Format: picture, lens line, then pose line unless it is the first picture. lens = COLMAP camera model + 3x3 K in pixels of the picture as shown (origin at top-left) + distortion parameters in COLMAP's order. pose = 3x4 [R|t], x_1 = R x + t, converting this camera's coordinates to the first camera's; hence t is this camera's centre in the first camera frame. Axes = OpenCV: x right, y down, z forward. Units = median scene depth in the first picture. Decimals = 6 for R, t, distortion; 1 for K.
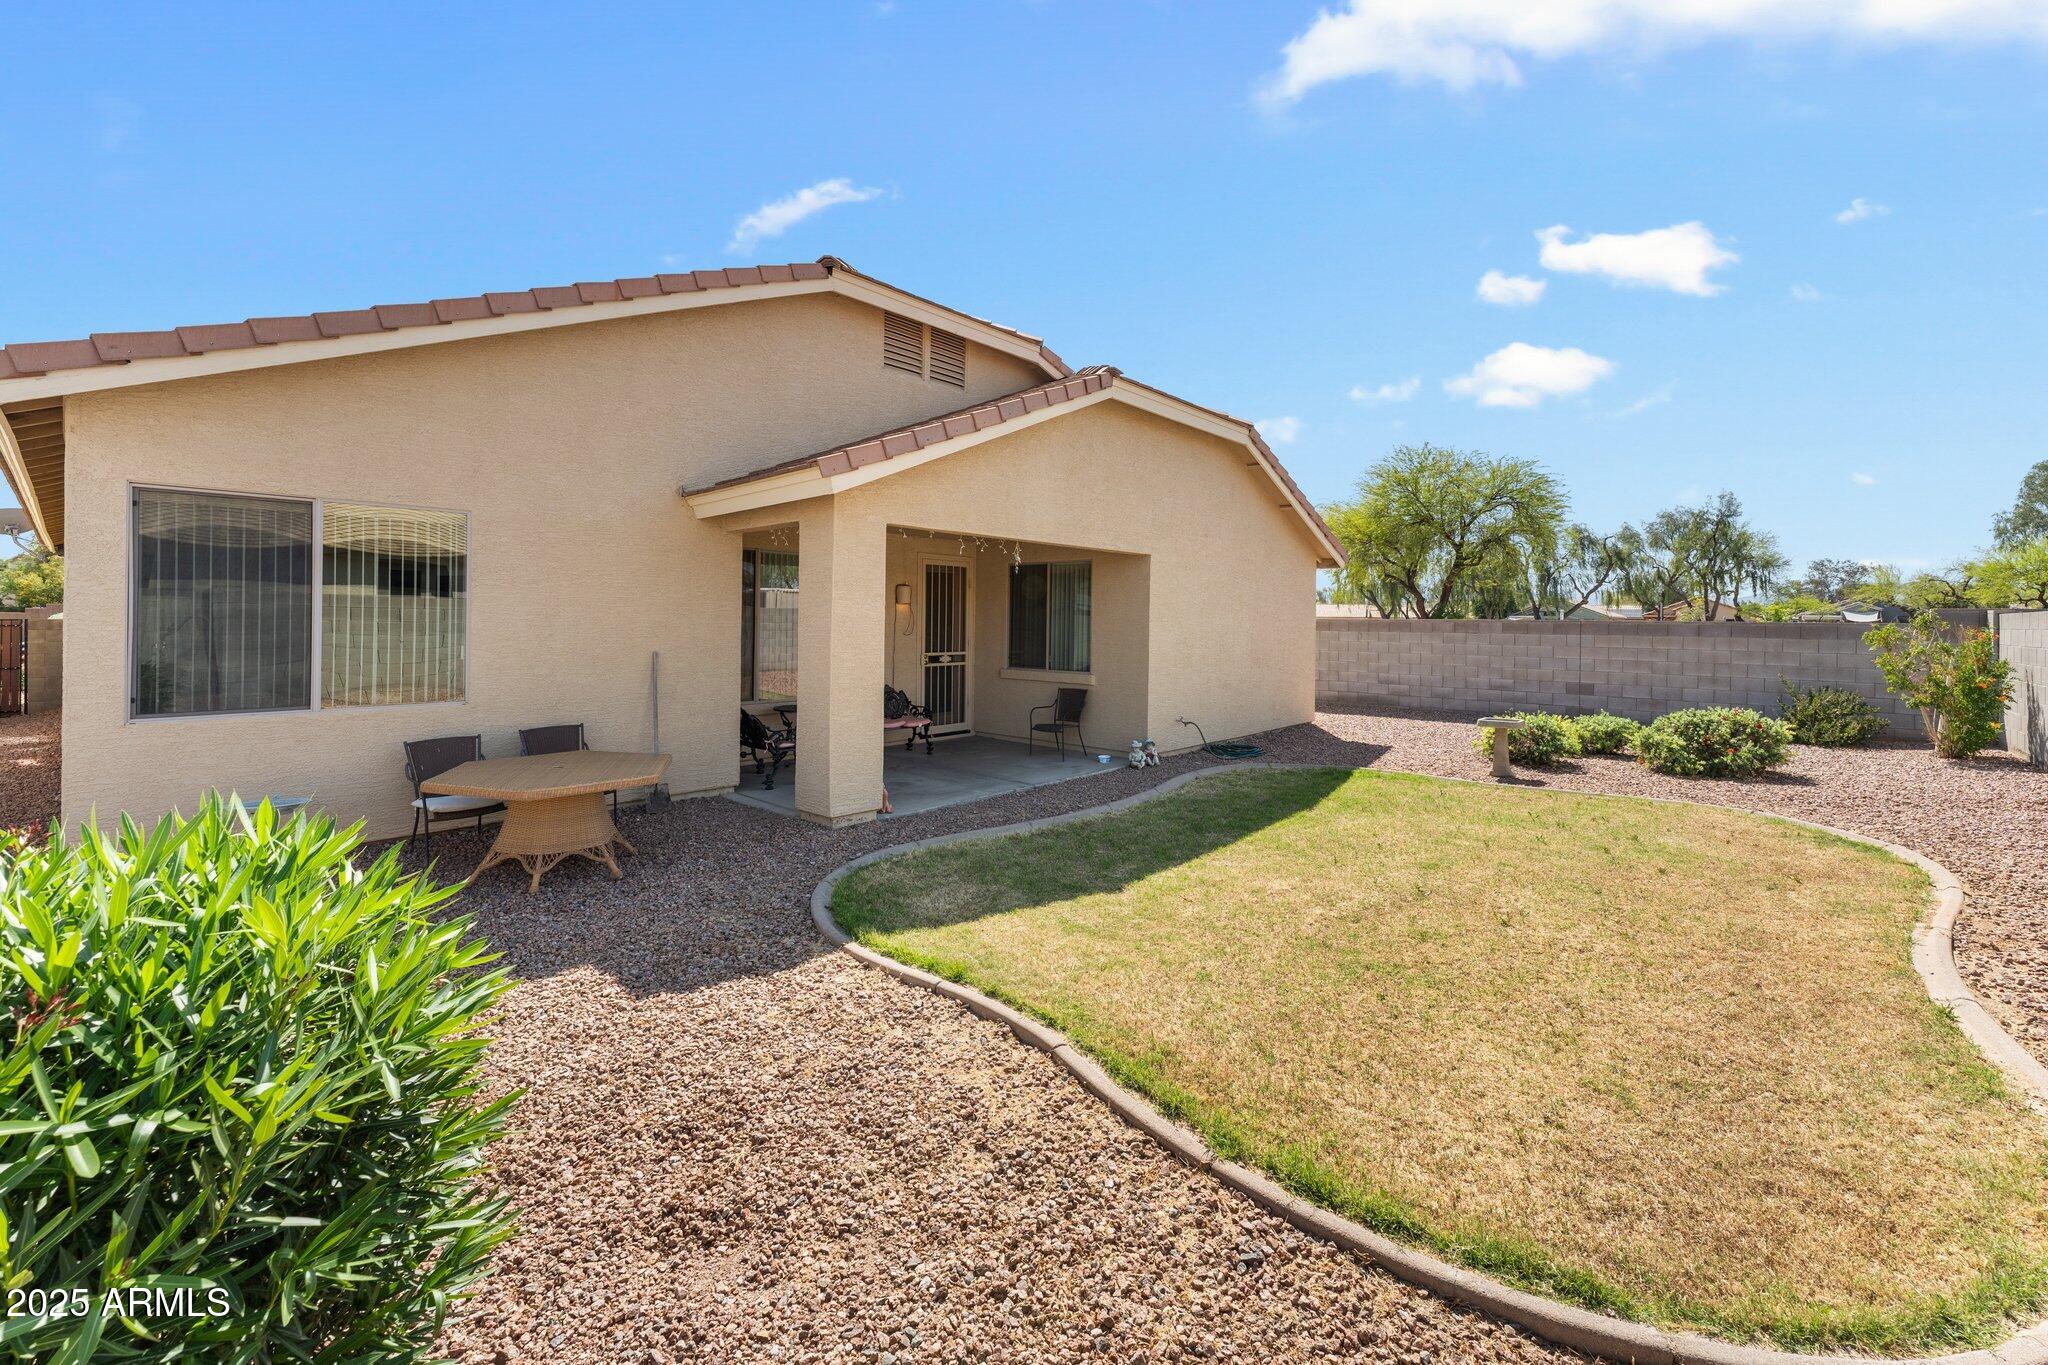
lens RADIAL K [[822.0, 0, 1021.1], [0, 822.0, 659.8], [0, 0, 1]] dist [0.000759, -0.000393]
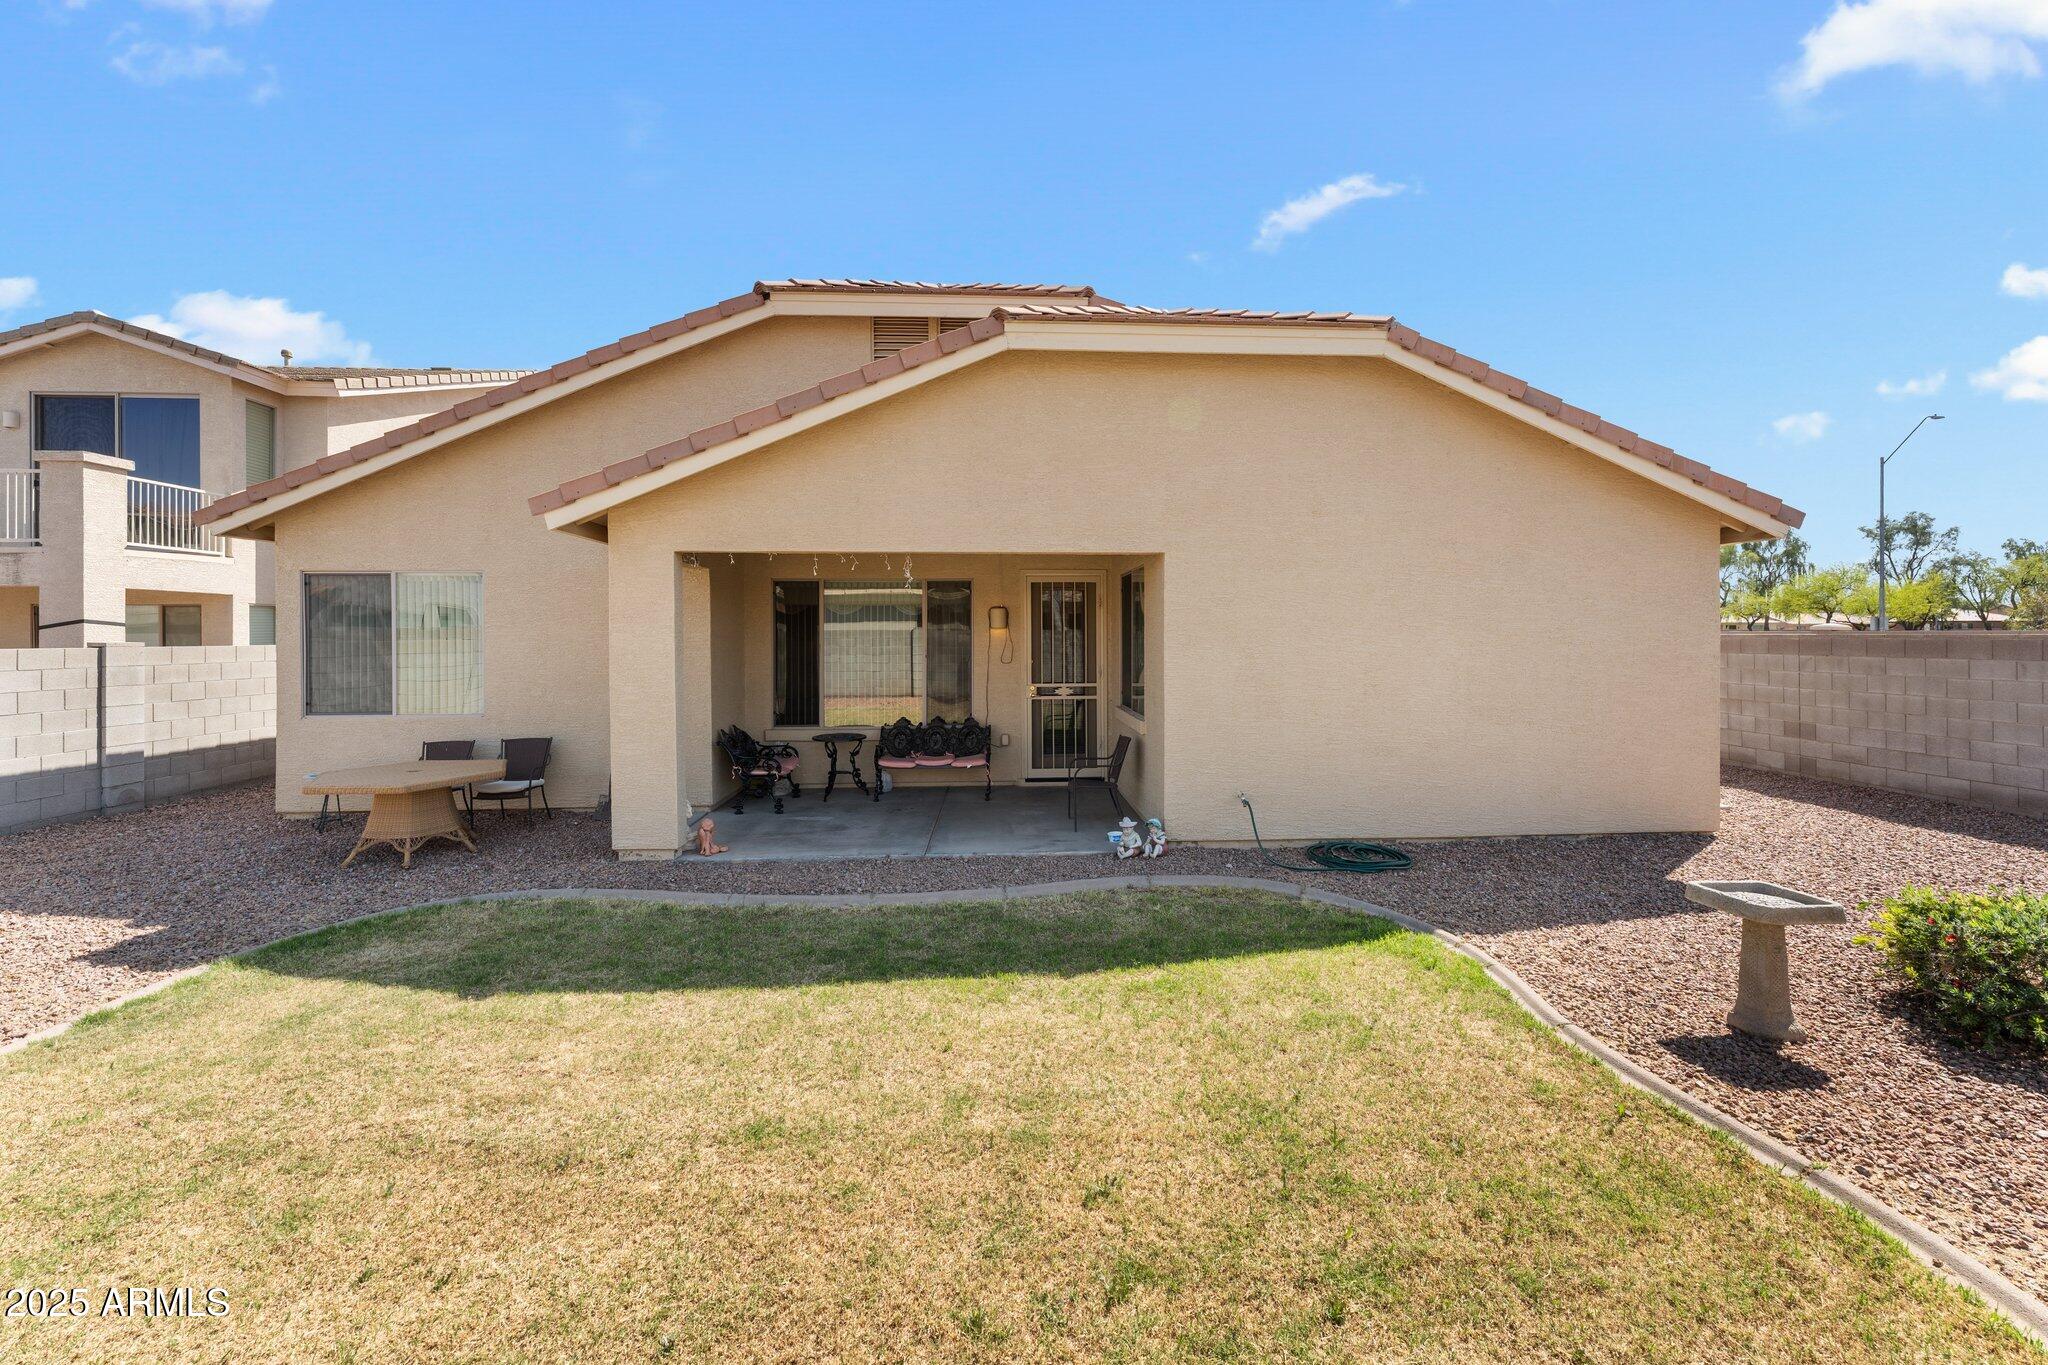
lens RADIAL K [[819.2, 0, 1024.0], [0, 819.2, 668.2], [0, 0, 1]] dist [0.002583, -0.000071]
pose [[0.716171, 0.012802, -0.697808, 0.664182], [-0.022781, 0.999728, -0.005039, -0.028445], [0.697553, 0.019506, 0.716267, 0.505158]]
